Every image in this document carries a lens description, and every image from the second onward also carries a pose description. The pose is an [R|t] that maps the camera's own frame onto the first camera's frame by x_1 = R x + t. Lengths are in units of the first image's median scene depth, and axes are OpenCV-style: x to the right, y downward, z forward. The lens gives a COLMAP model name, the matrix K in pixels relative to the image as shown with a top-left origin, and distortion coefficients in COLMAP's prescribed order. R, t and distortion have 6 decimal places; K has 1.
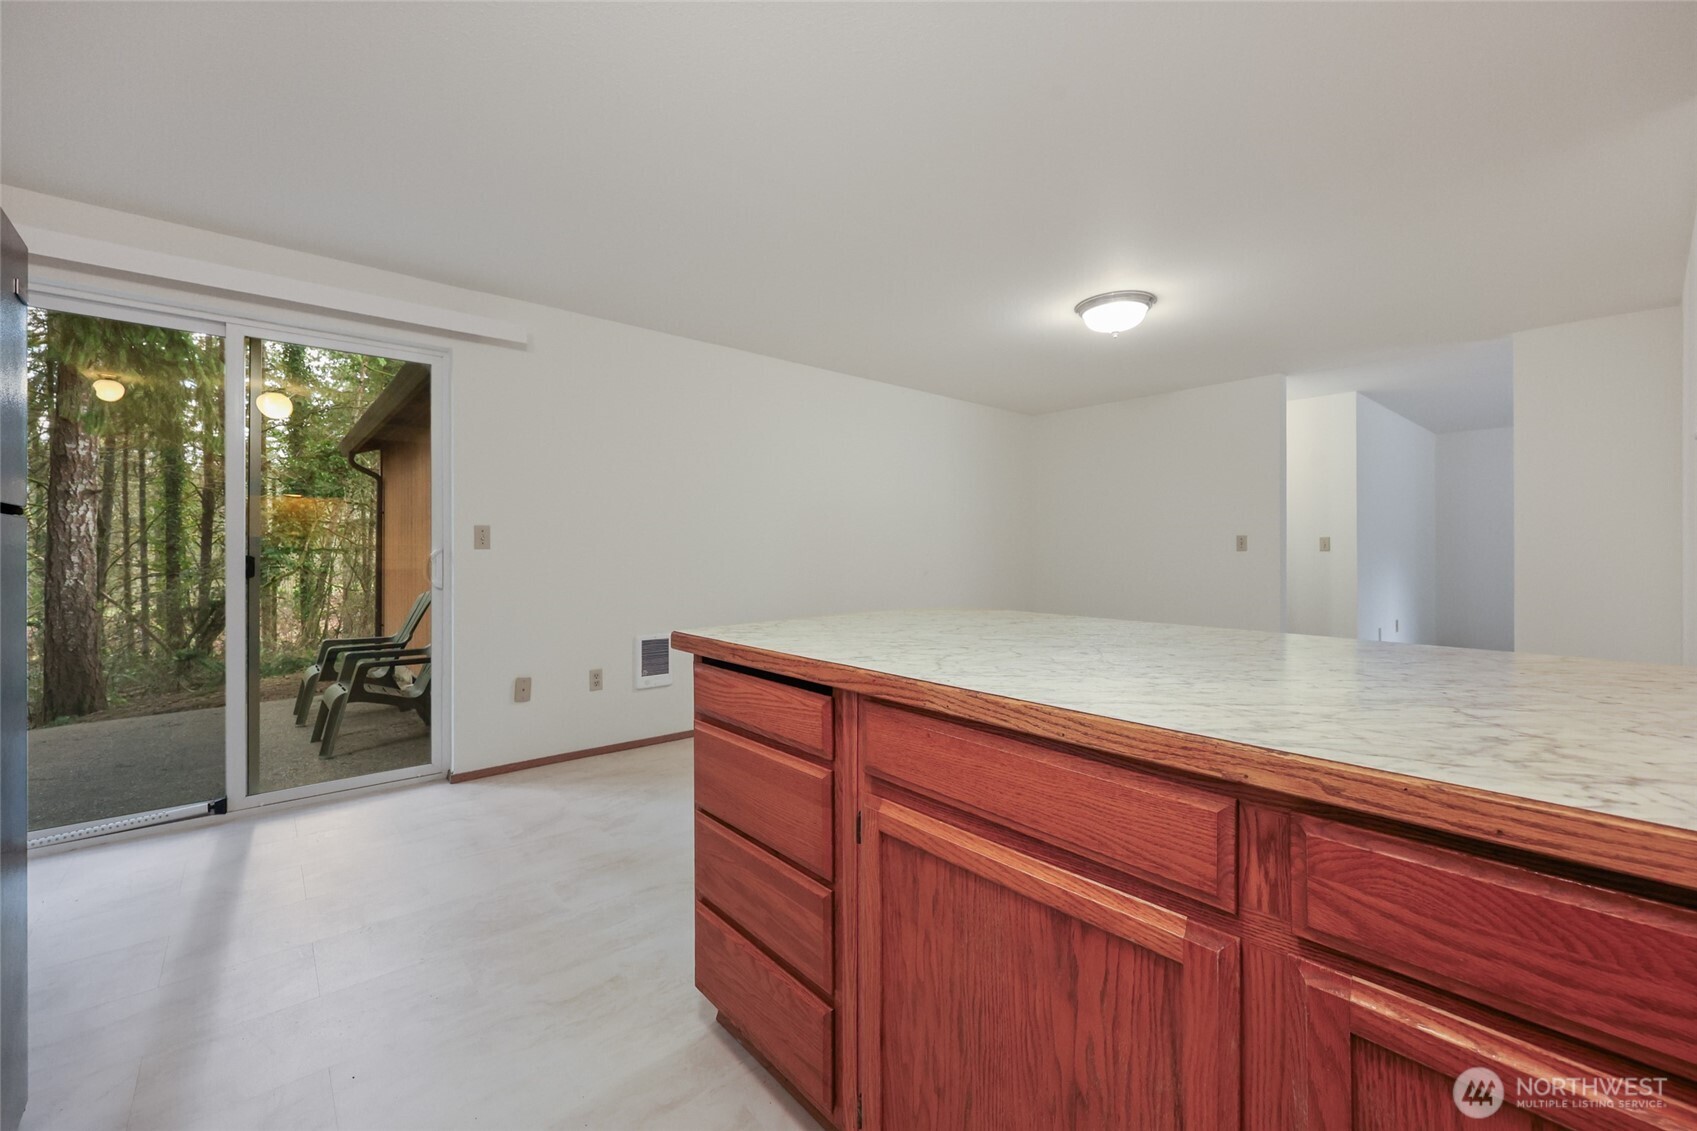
lens RADIAL K [[676.2, 0, 849.0], [0, 676.2, 553.9], [0, 0, 1]] dist [0.000128, -0.000120]
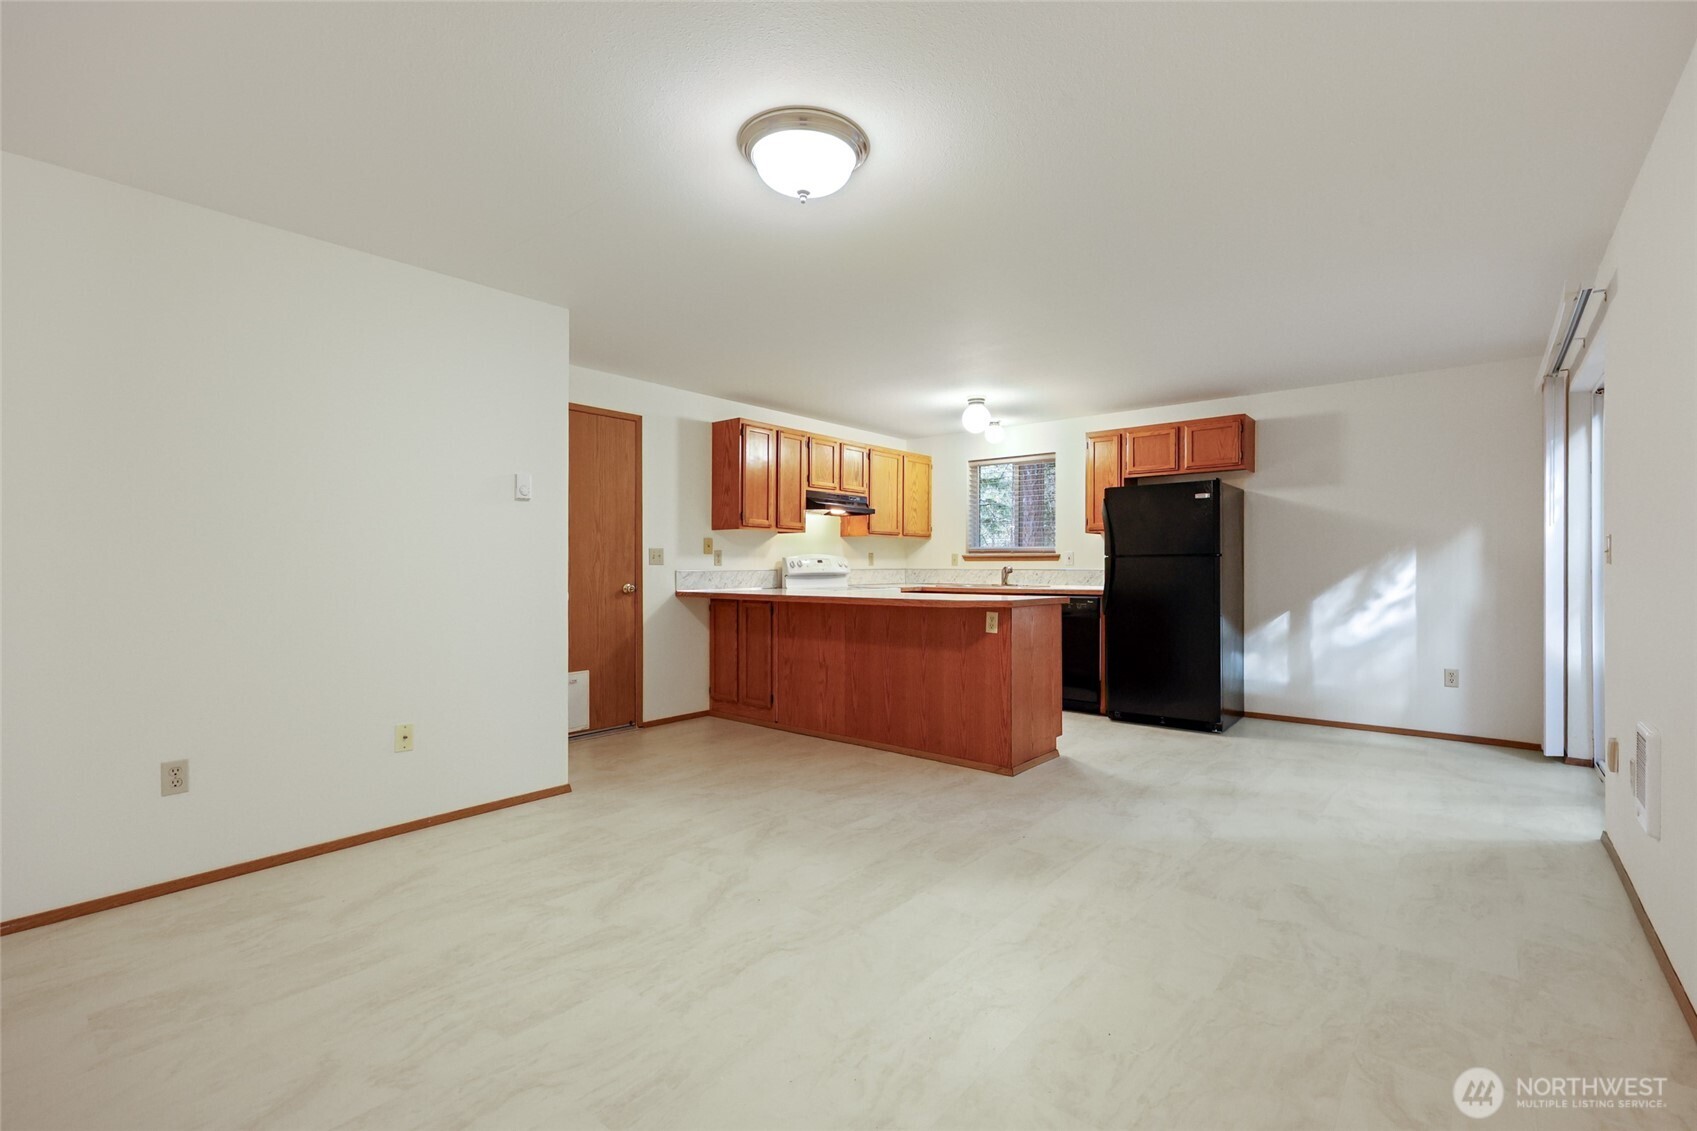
lens RADIAL K [[725.6, 0, 848.5], [0, 725.6, 565.5], [0, 0, 1]] dist [-0.000749, -0.000098]
pose [[-0.989541, 0.000218, -0.144251, 0.319139], [-0.000628, 0.999983, 0.005819, -0.005668], [0.144249, 0.005848, -0.989524, 1.169416]]
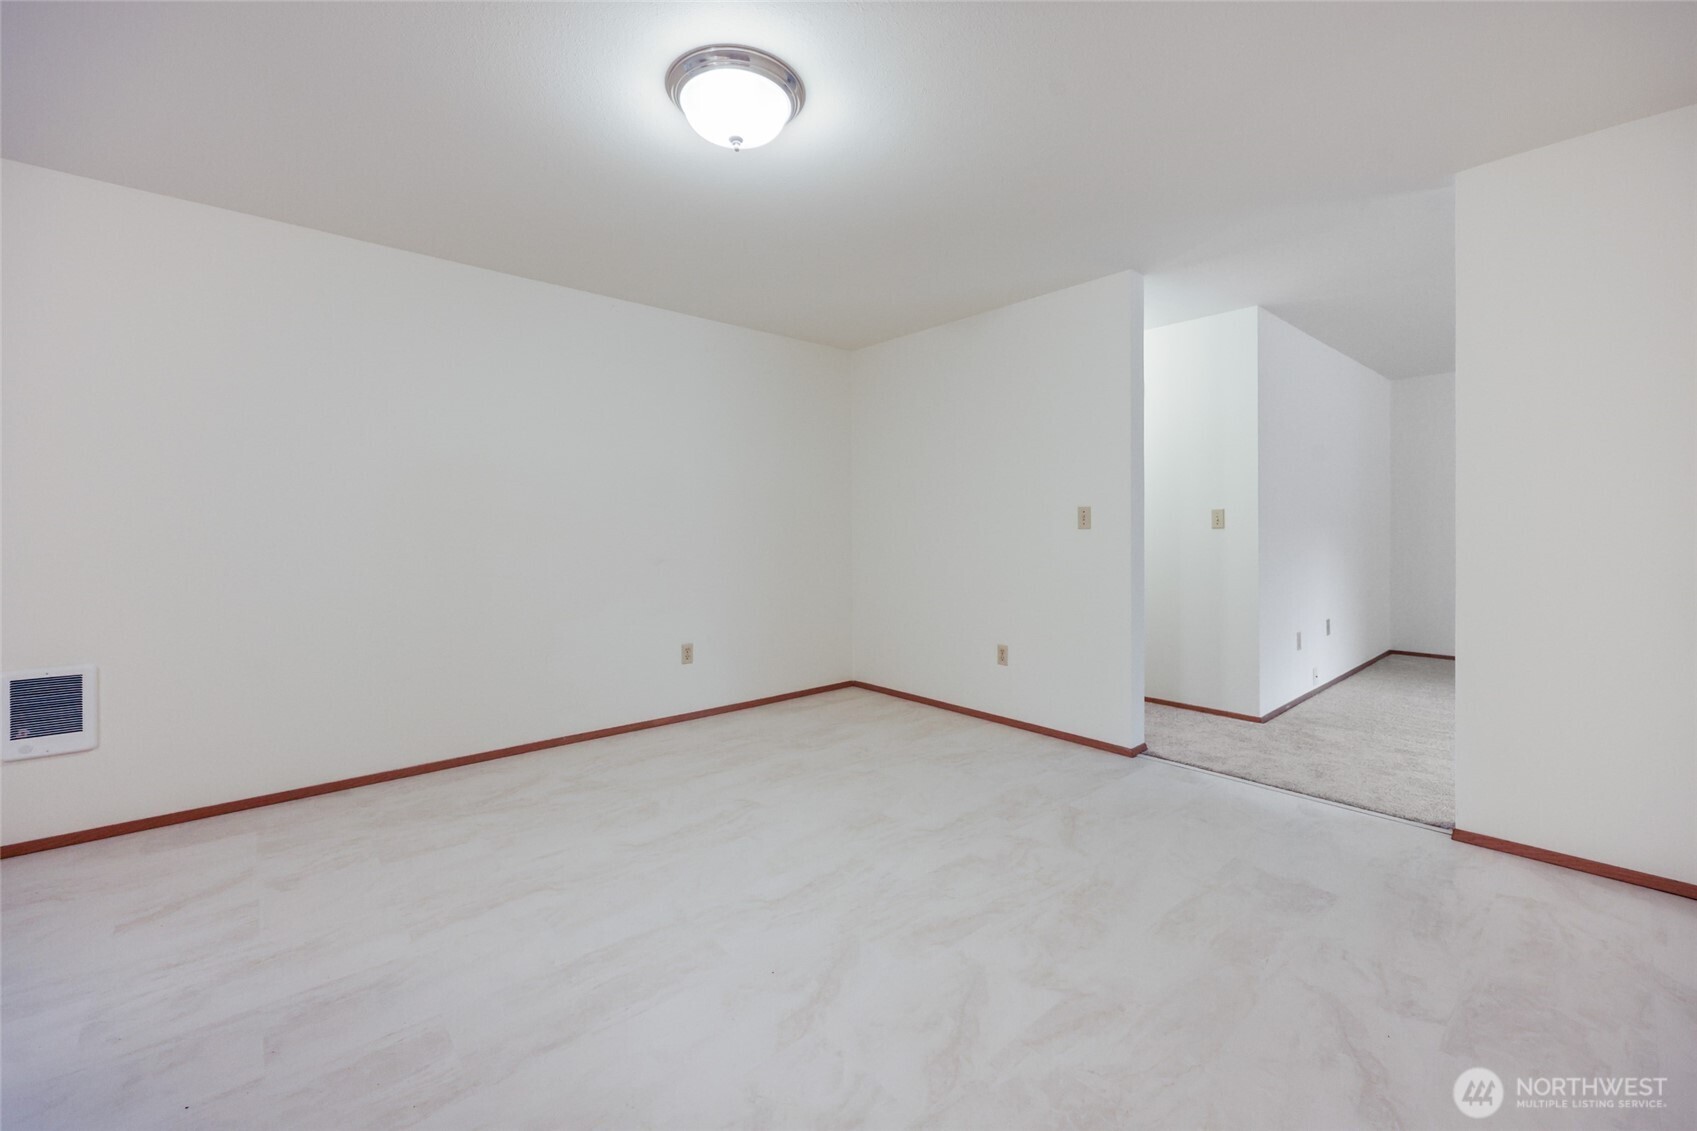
lens RADIAL K [[681.5, 0, 858.4], [0, 681.5, 534.2], [0, 0, 1]] dist [-0.001289, -0.000235]
pose [[0.999957, -0.004521, 0.008090, 0.350752], [0.004518, 0.999990, 0.000335, 0.000554], [-0.008092, -0.000299, 0.999967, 0.306917]]
